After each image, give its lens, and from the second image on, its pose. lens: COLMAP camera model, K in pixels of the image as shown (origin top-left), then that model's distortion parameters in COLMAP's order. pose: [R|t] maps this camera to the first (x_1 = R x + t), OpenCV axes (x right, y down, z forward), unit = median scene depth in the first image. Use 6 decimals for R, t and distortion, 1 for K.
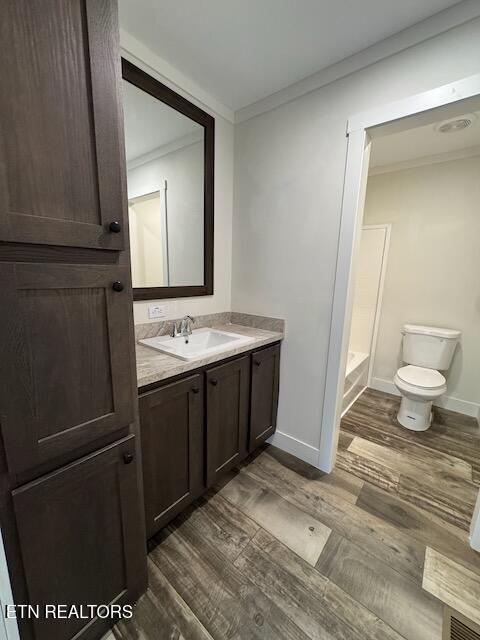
lens RADIAL K [[257.6, 0, 242.1], [0, 257.6, 319.1], [0, 0, 1]] dist [0.001346, 0.000582]
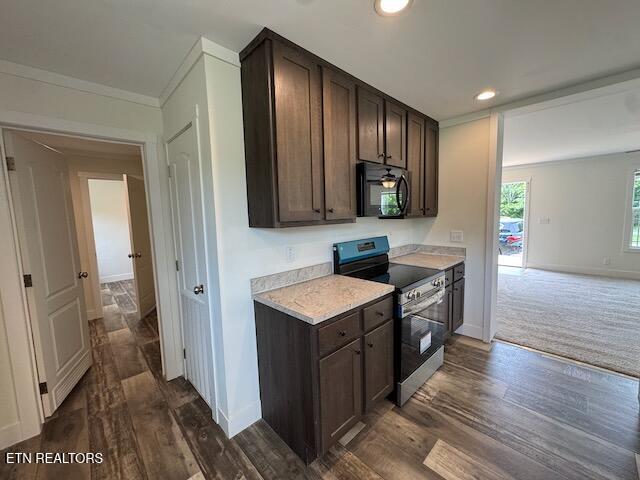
lens RADIAL K [[257.6, 0, 322.2], [0, 257.6, 241.2], [0, 0, 1]] dist [0.001346, 0.000582]
pose [[0.990328, -0.054256, -0.127698, 0.372845], [0.041844, 0.994312, -0.097945, 0.015395], [0.132286, 0.091655, 0.986965, -0.426118]]
